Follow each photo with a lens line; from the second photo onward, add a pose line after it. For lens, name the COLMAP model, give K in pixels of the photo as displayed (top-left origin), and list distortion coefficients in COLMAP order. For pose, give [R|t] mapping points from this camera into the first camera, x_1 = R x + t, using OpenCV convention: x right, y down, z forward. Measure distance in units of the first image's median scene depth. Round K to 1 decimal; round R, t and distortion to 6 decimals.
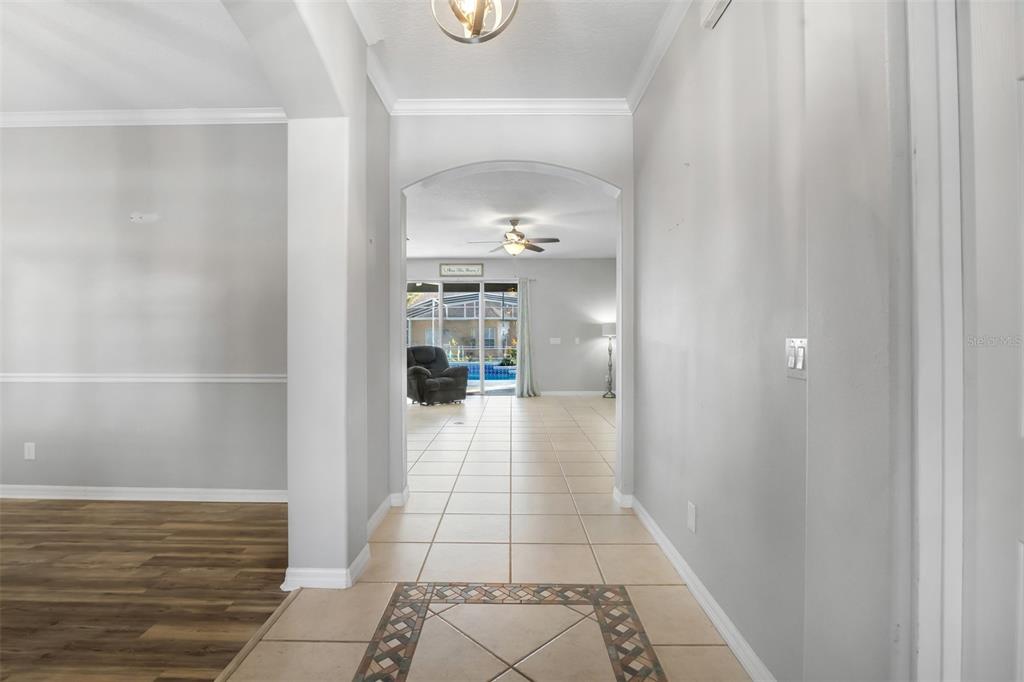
lens RADIAL K [[467.7, 0, 505.4], [0, 467.7, 340.5], [0, 0, 1]] dist [-0.012032, -0.000304]
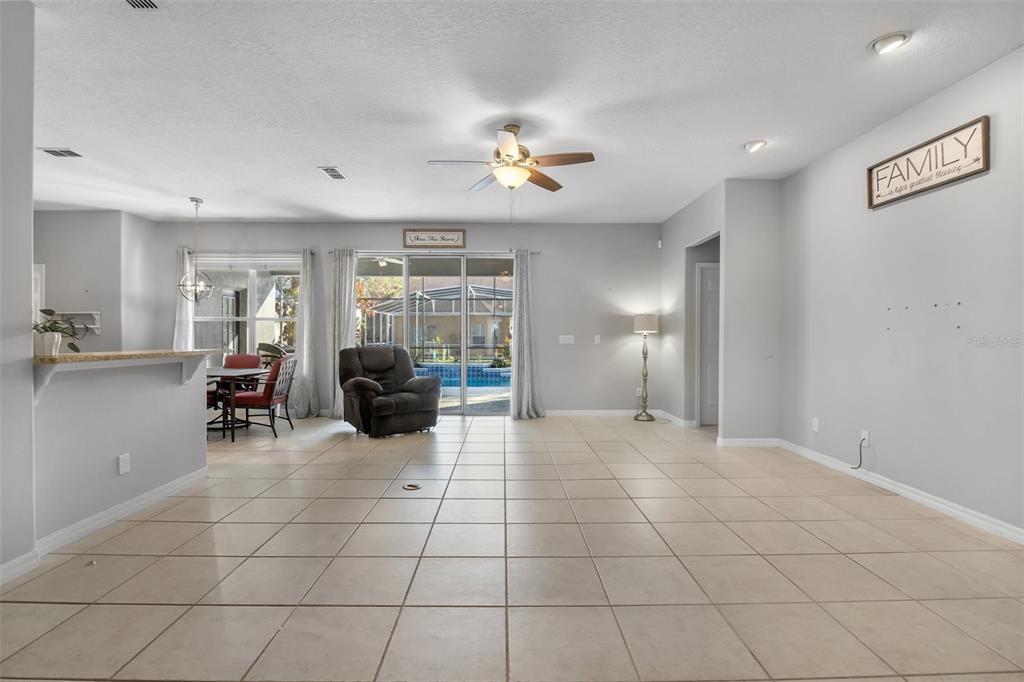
lens RADIAL K [[468.7, 0, 510.5], [0, 468.7, 337.7], [0, 0, 1]] dist [-0.017770, 0.000011]
pose [[0.999593, 0.003063, 0.028380, 0.001481], [-0.003052, 0.999995, -0.000446, -0.000952], [-0.028381, 0.000360, 0.999597, 0.290229]]
